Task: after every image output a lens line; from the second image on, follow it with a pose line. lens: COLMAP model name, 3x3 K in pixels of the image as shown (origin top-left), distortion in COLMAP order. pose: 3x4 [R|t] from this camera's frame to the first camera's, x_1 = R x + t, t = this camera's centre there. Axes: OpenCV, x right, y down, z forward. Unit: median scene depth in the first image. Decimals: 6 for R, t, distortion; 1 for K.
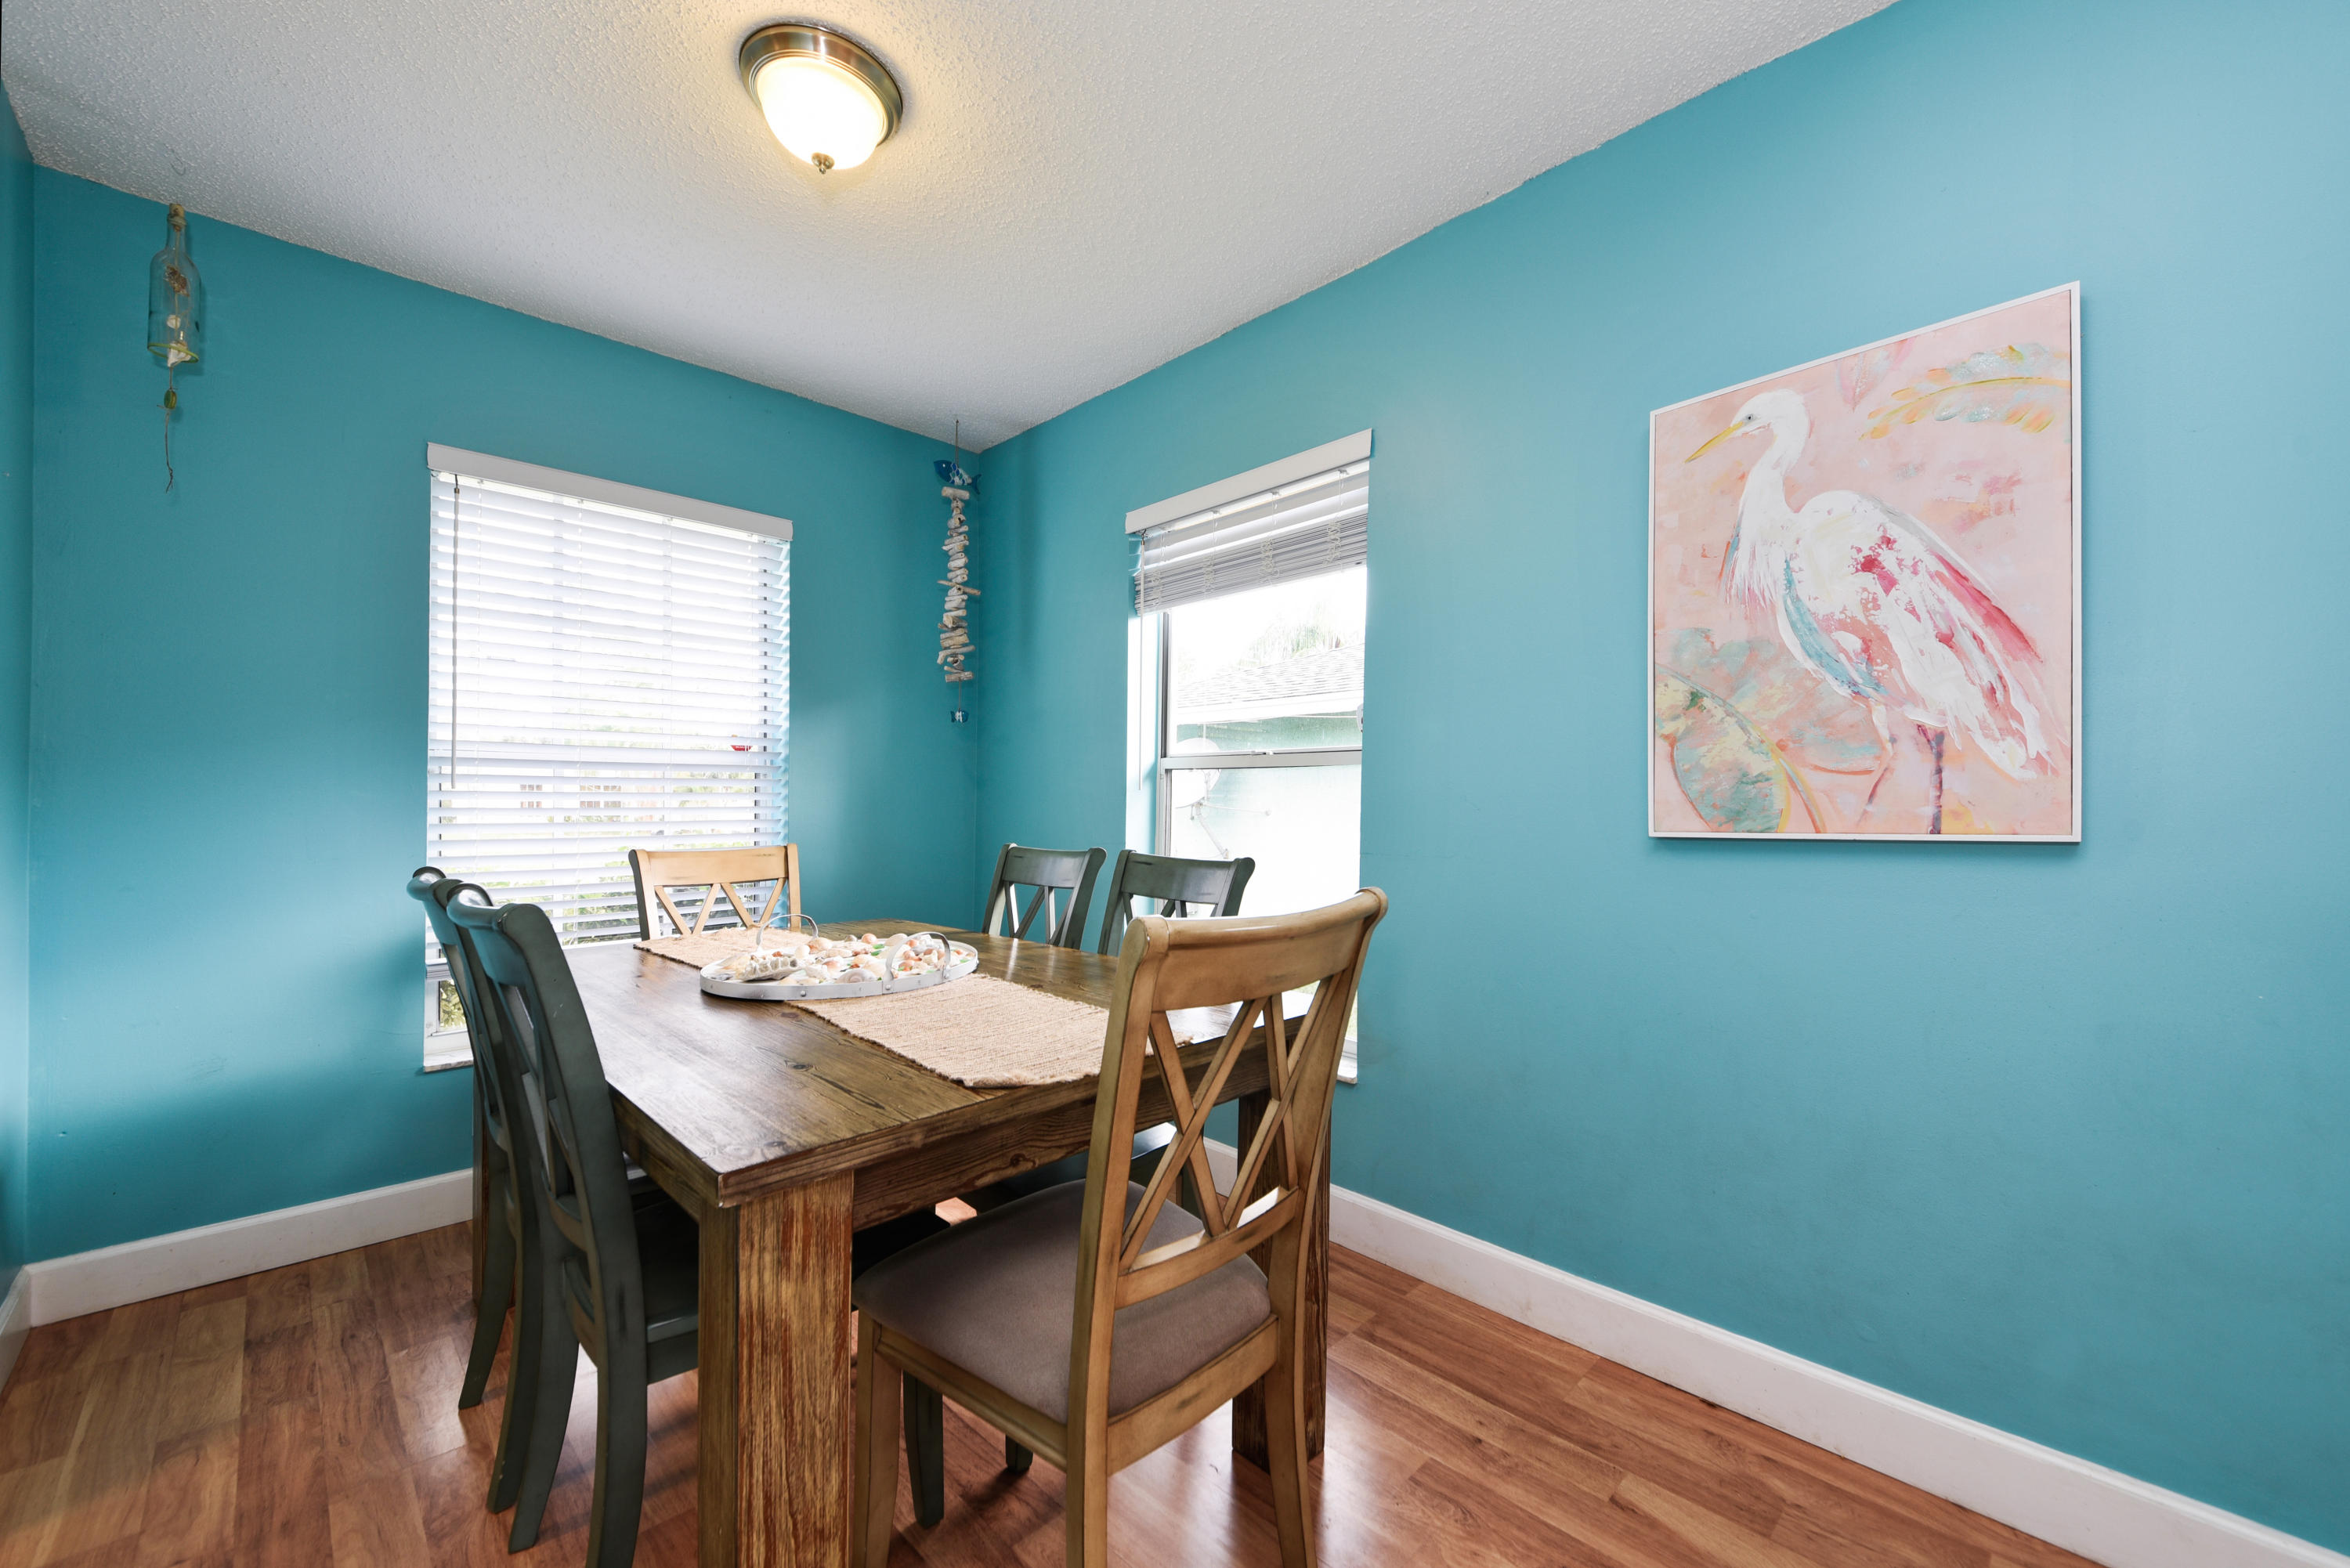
lens RADIAL K [[914.6, 0, 1176.5], [0, 914.6, 786.9], [0, 0, 1]] dist [-0.001913, -0.000088]
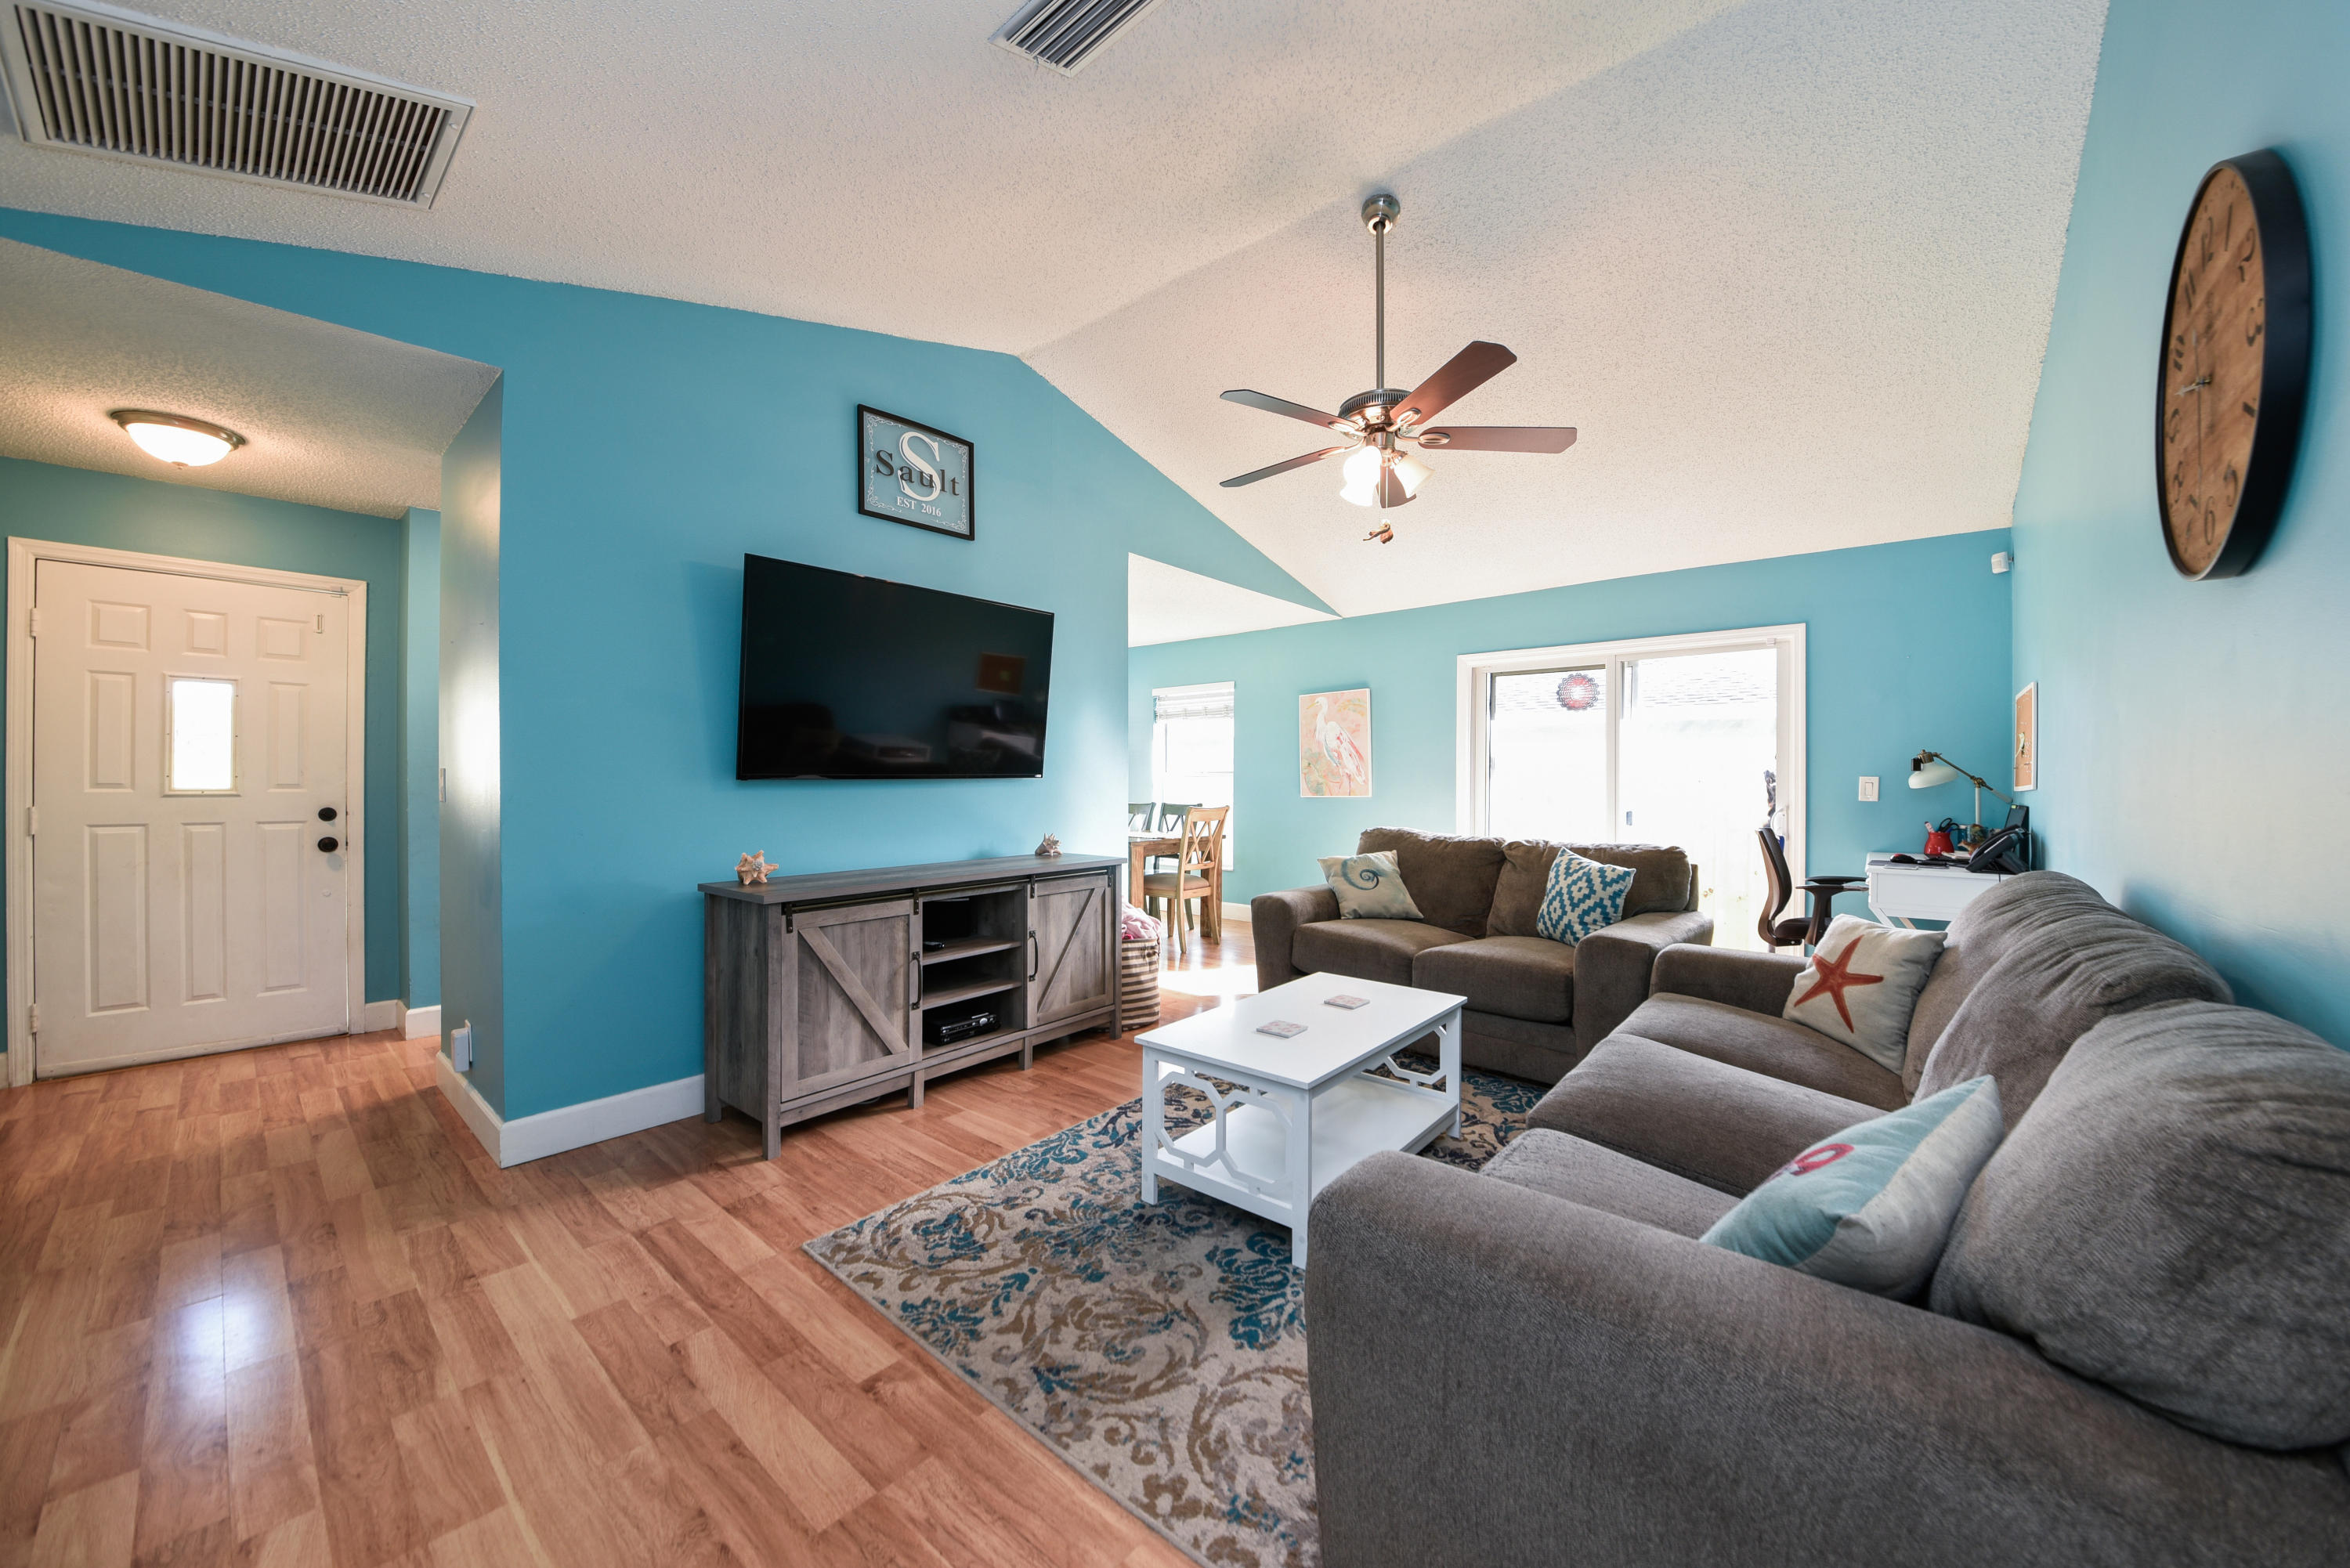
lens RADIAL K [[823.7, 0, 1174.8], [0, 823.7, 787.4], [0, 0, 1]] dist [0.000300, 0.000009]
pose [[0.995833, -0.010679, 0.090570, -0.391574], [0.010090, 0.999925, 0.006960, -0.030059], [-0.090637, -0.006017, 0.995866, -2.745981]]
